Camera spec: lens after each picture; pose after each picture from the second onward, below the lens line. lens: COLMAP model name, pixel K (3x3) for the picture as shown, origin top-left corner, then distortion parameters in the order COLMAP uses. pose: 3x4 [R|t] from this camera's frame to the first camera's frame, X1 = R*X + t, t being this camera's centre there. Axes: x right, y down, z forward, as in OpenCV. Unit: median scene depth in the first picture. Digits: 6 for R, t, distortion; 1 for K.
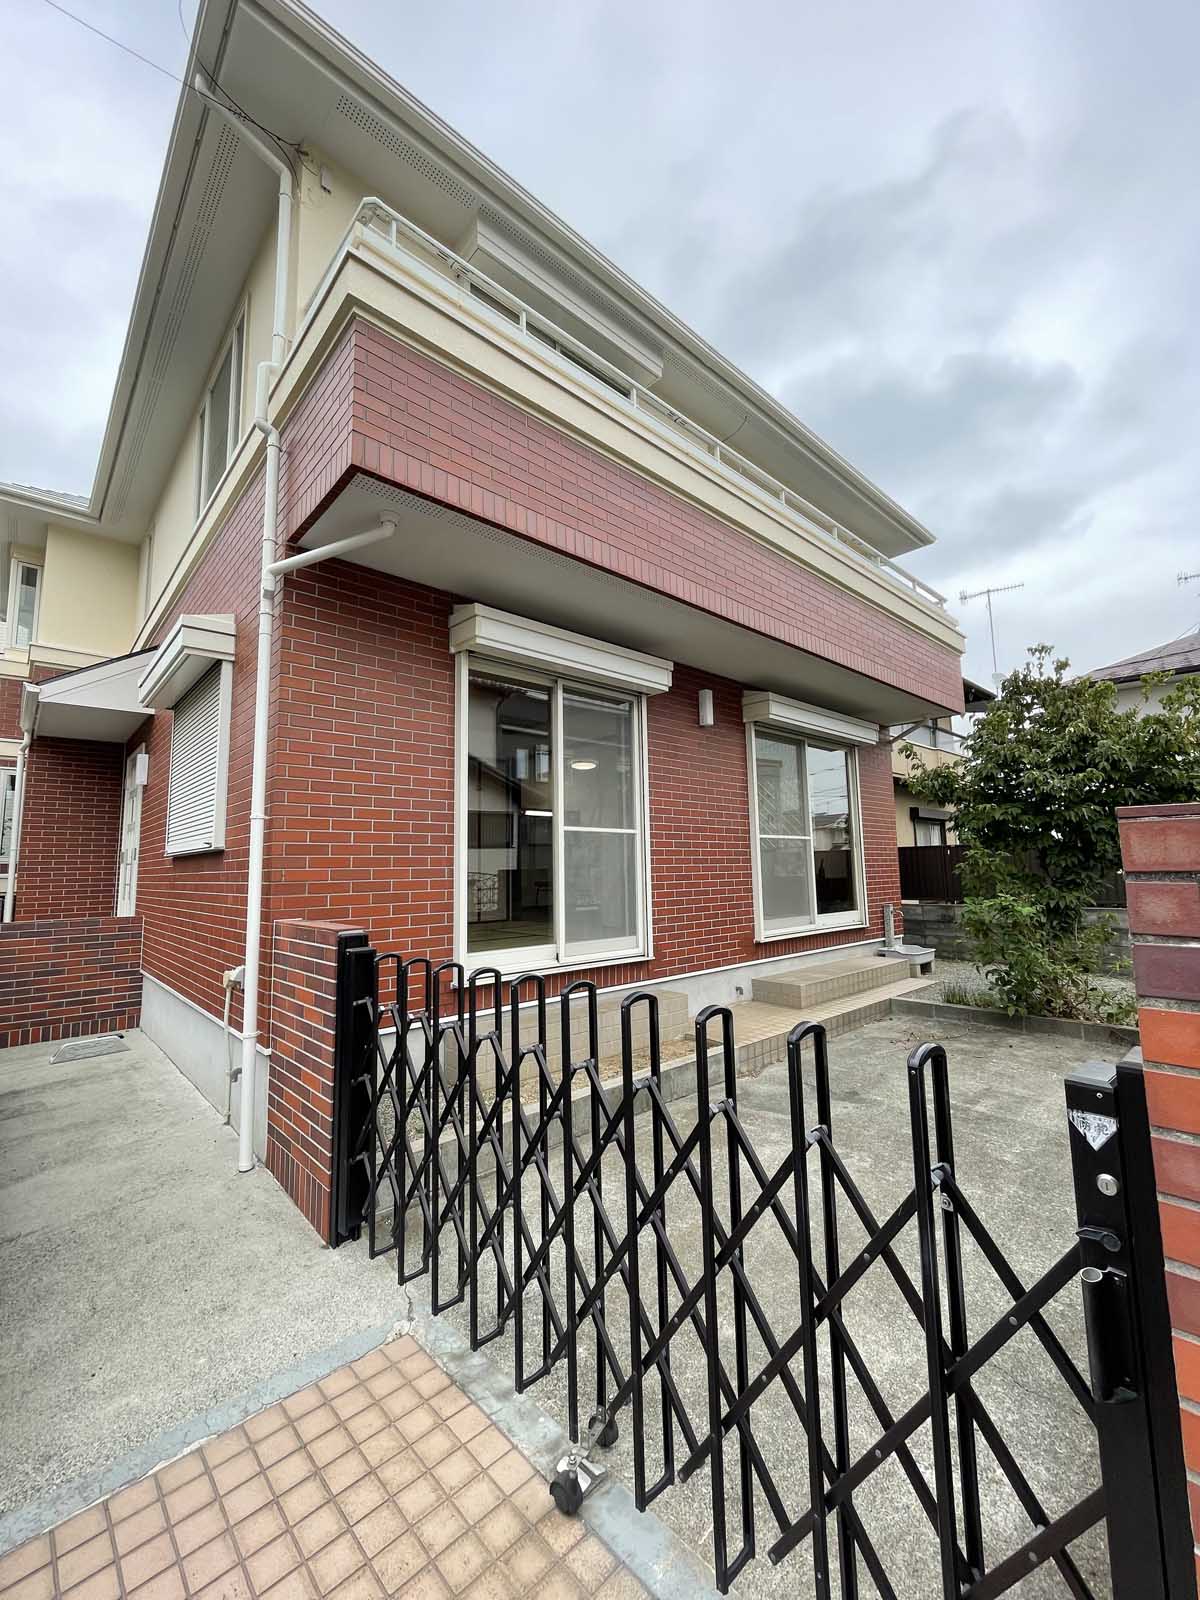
lens RADIAL K [[649.1, 0, 593.9], [0, 649.1, 804.3], [0, 0, 1]] dist [-0.006562, 0.001680]
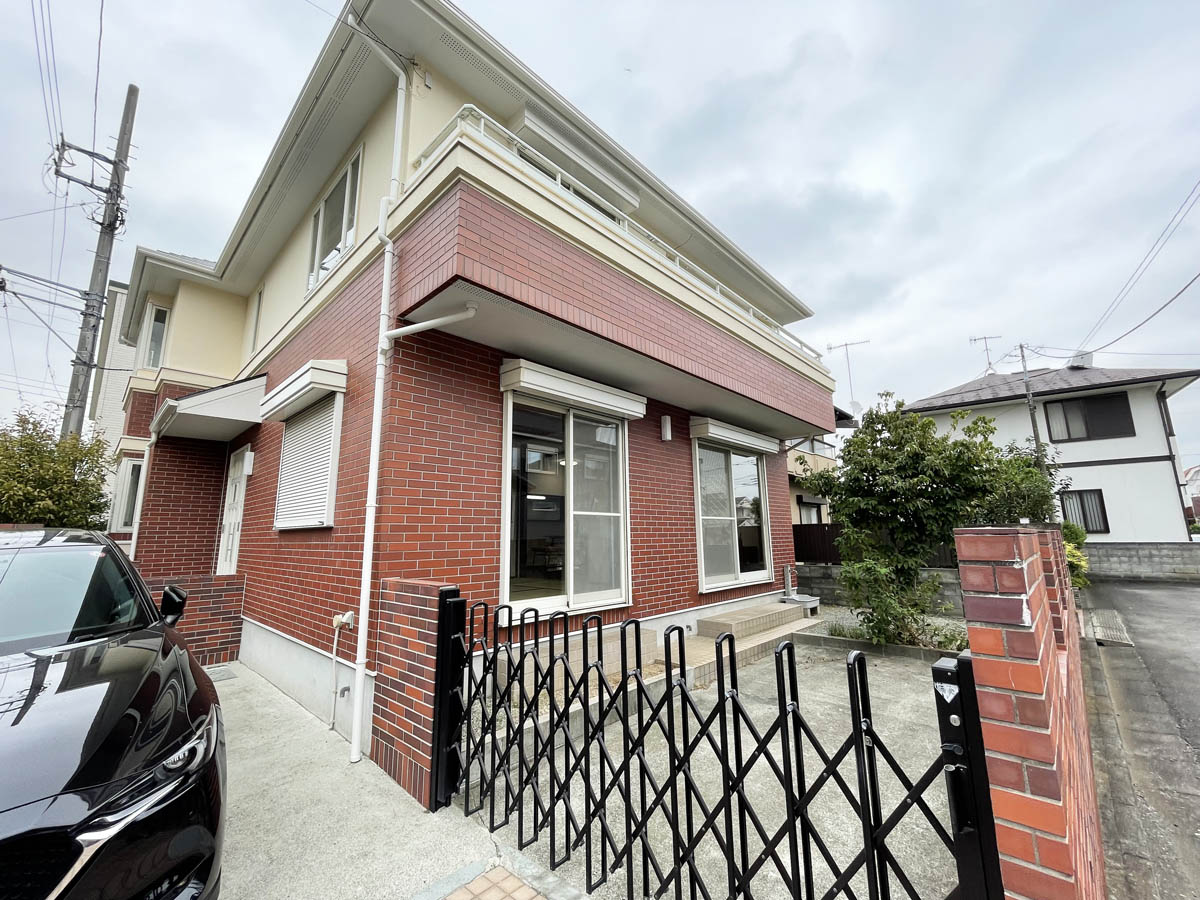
lens RADIAL K [[486.8, 0, 594.8], [0, 486.8, 453.3], [0, 0, 1]] dist [-0.006562, 0.001680]
pose [[0.997455, 0.017177, 0.069194, -0.077328], [-0.012304, 0.997453, -0.070255, -0.019170], [-0.070225, 0.069225, 0.995126, -0.083175]]
